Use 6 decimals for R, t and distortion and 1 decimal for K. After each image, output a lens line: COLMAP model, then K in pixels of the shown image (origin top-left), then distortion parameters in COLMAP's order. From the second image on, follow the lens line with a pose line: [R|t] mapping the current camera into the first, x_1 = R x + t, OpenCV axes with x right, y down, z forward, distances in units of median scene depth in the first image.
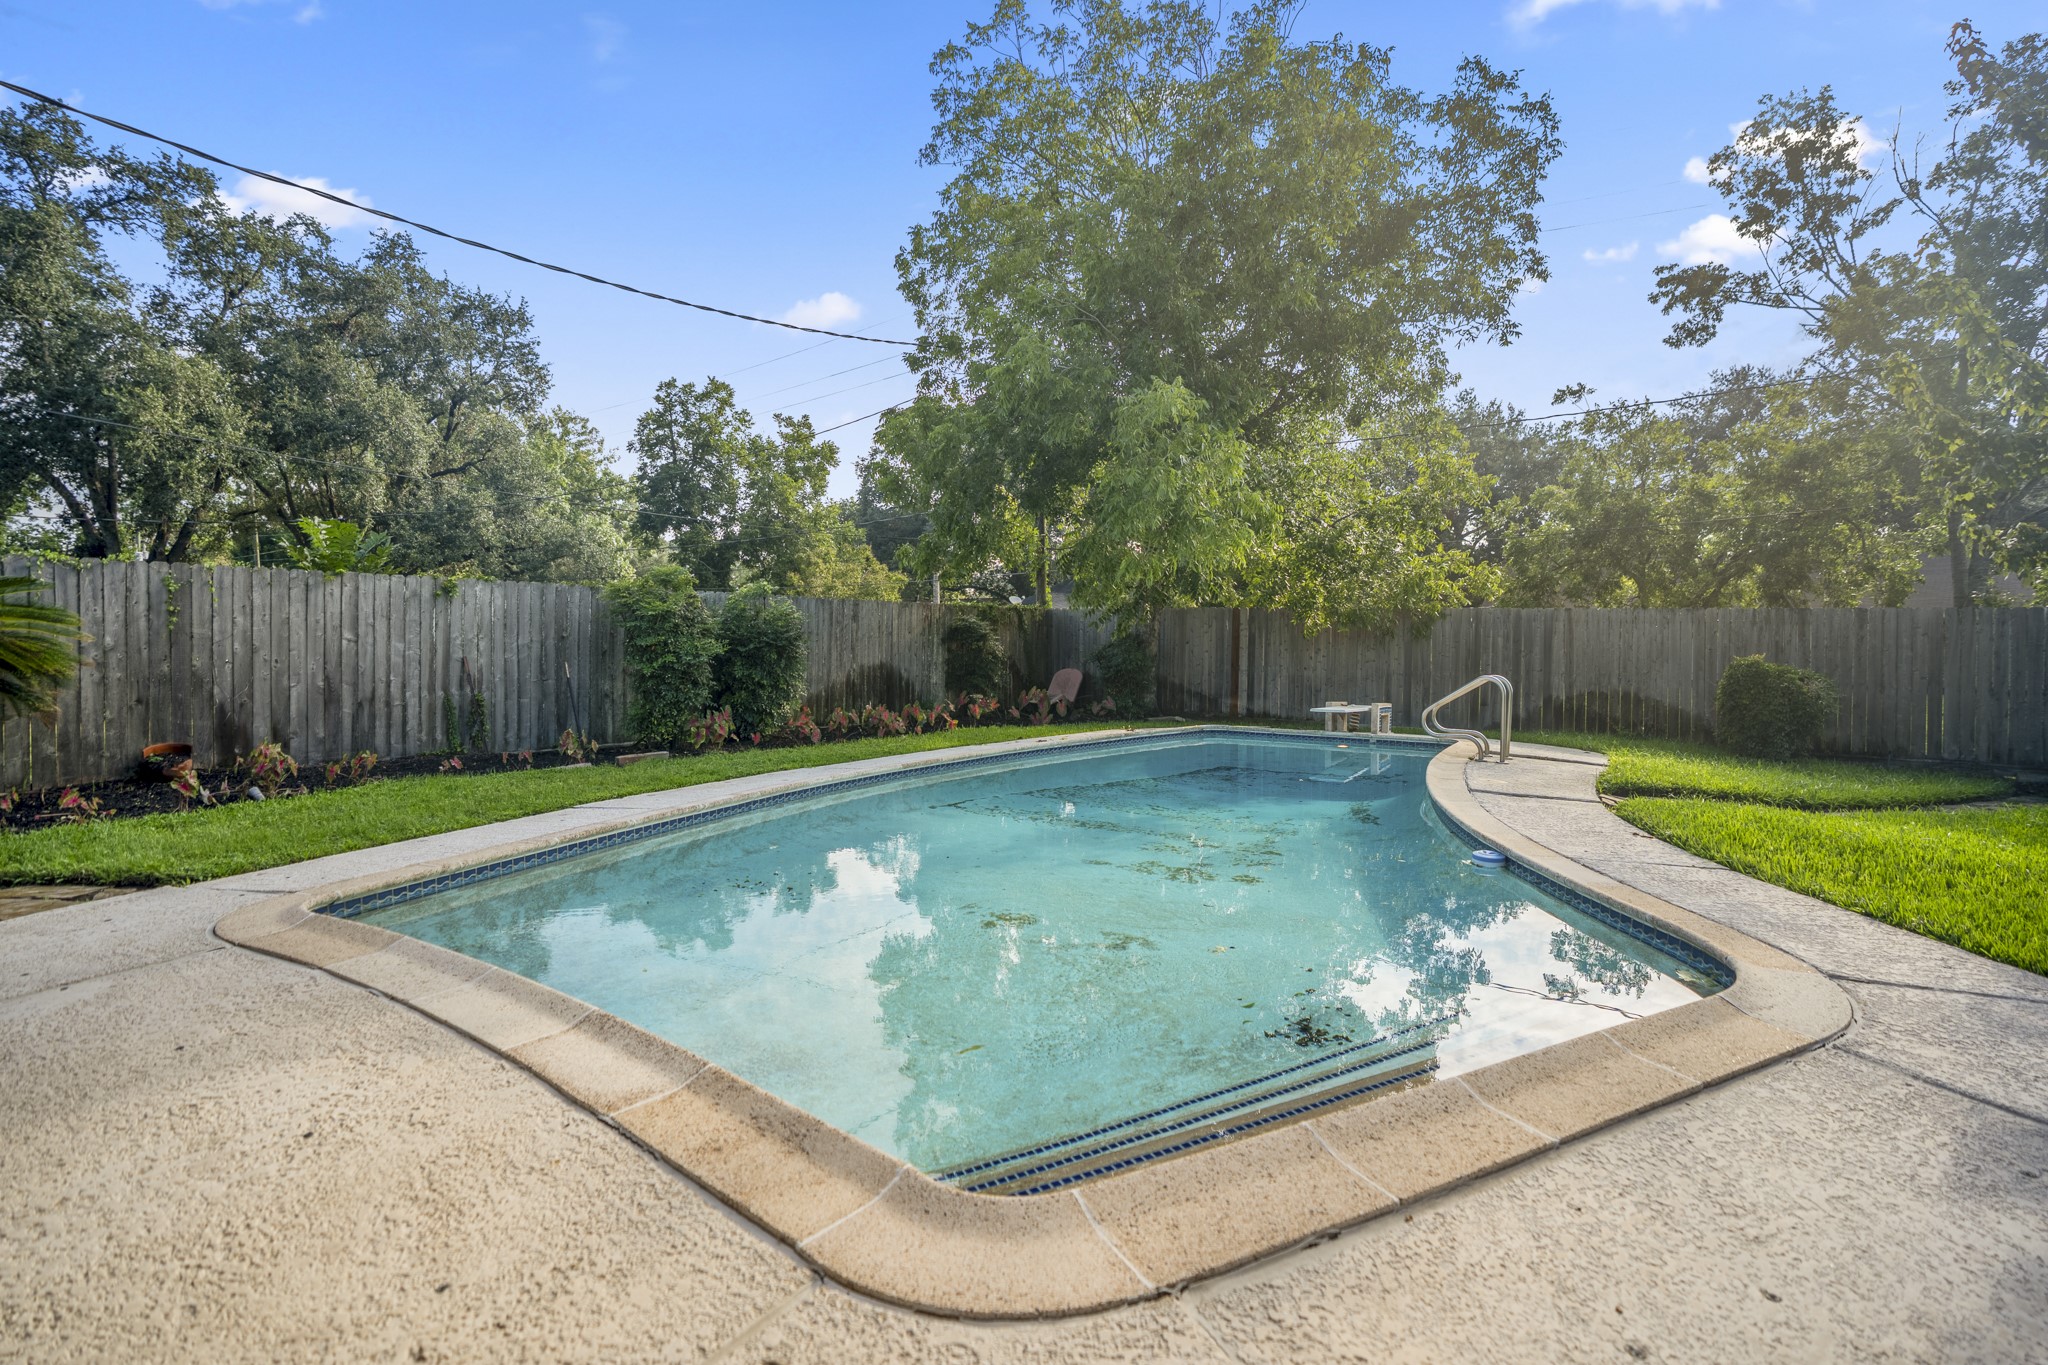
lens RADIAL K [[956.1, 0, 1033.7], [0, 956.1, 630.7], [0, 0, 1]] dist [-0.066312, 0.027810]
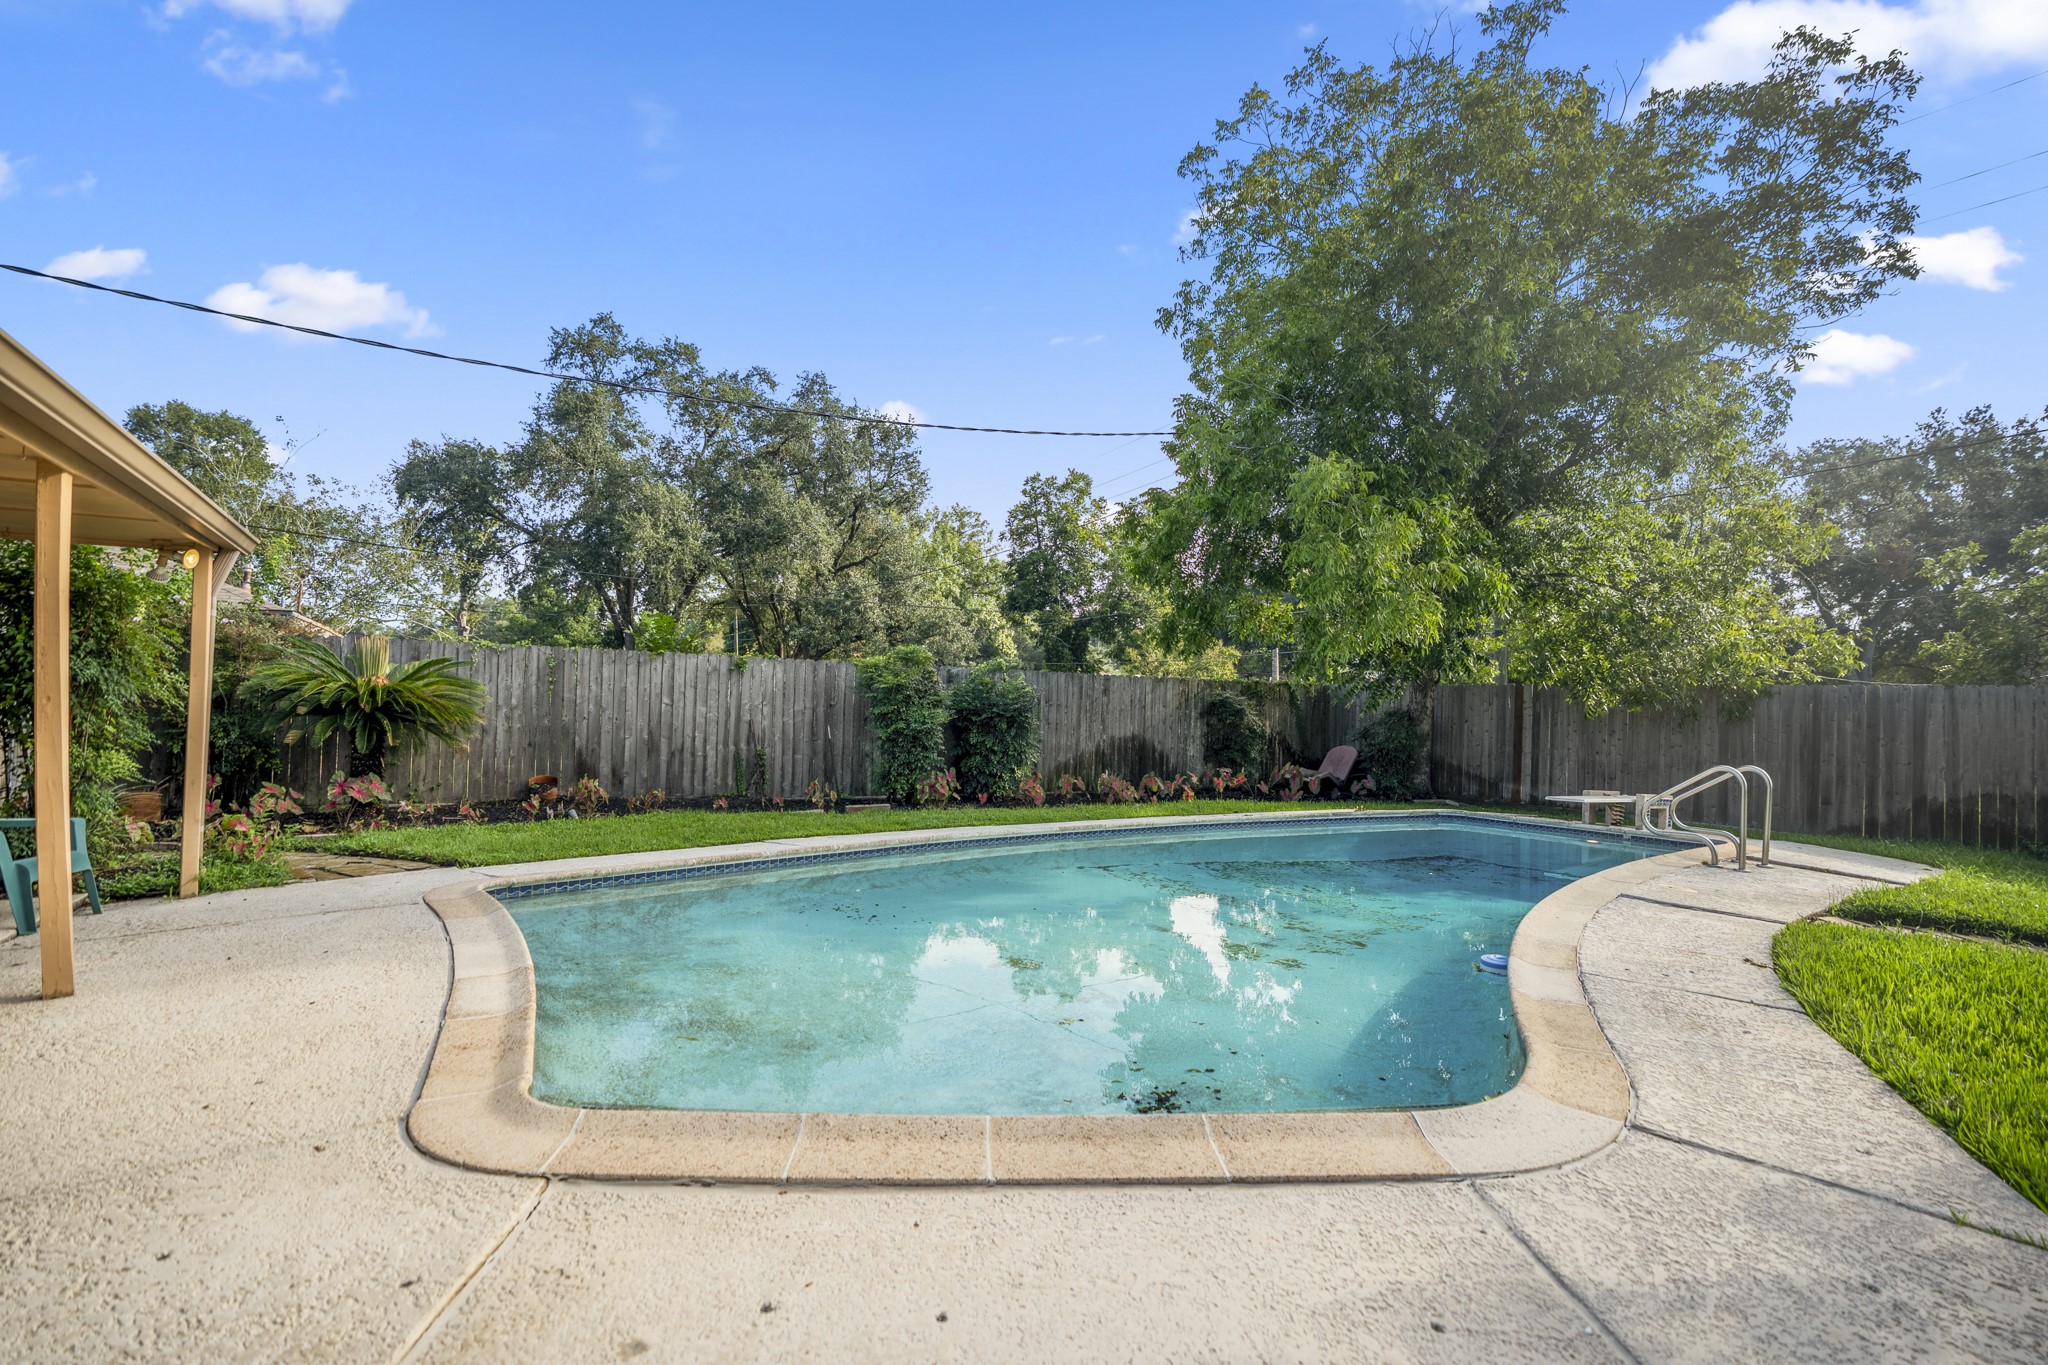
lens RADIAL K [[930.0, 0, 1005.4], [0, 930.0, 665.6], [0, 0, 1]] dist [-0.070266, 0.024684]
pose [[0.916844, -0.001482, -0.399244, 0.124780], [-0.015030, 0.999156, -0.038223, -0.000973], [0.398963, 0.041045, 0.916048, 0.001162]]
